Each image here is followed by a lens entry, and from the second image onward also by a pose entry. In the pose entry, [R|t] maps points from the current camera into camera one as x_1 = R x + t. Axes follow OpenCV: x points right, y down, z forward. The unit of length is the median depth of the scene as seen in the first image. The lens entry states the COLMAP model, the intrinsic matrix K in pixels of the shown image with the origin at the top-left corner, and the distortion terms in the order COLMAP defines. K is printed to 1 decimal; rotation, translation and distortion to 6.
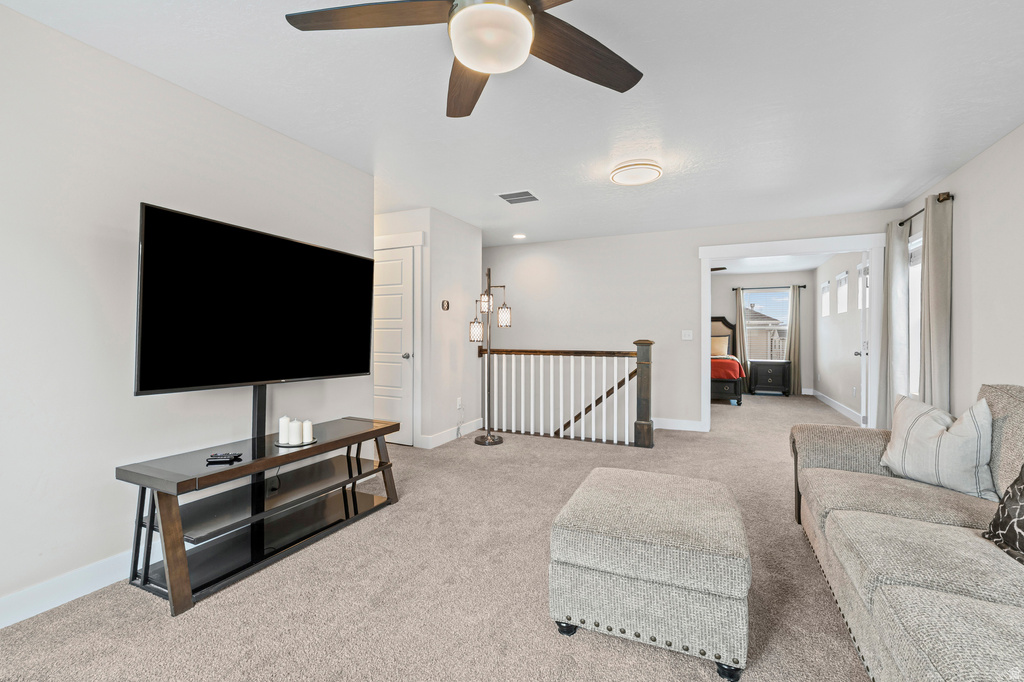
lens RADIAL K [[443.9, 0, 512.6], [0, 443.9, 337.2], [0, 0, 1]] dist [0.007656, 0.001426]
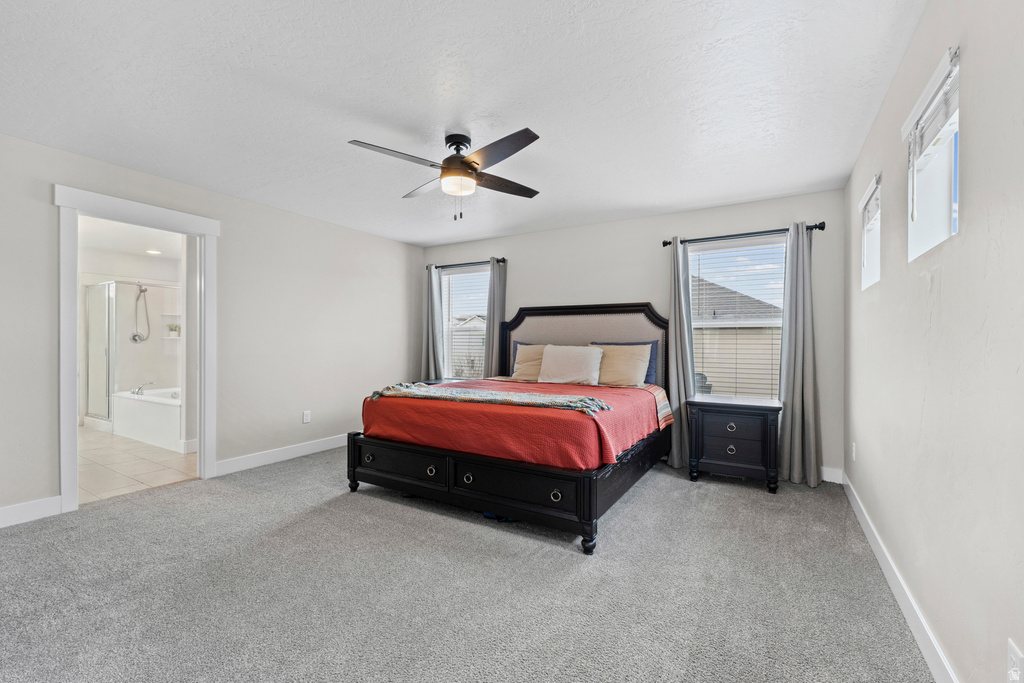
lens RADIAL K [[443.9, 0, 511.4], [0, 443.9, 343.5], [0, 0, 1]] dist [0.007656, 0.001426]
pose [[0.995652, -0.004244, -0.093051, 0.392576], [0.003895, 0.999985, -0.003935, -0.001217], [0.093066, 0.003555, 0.995654, 0.539769]]
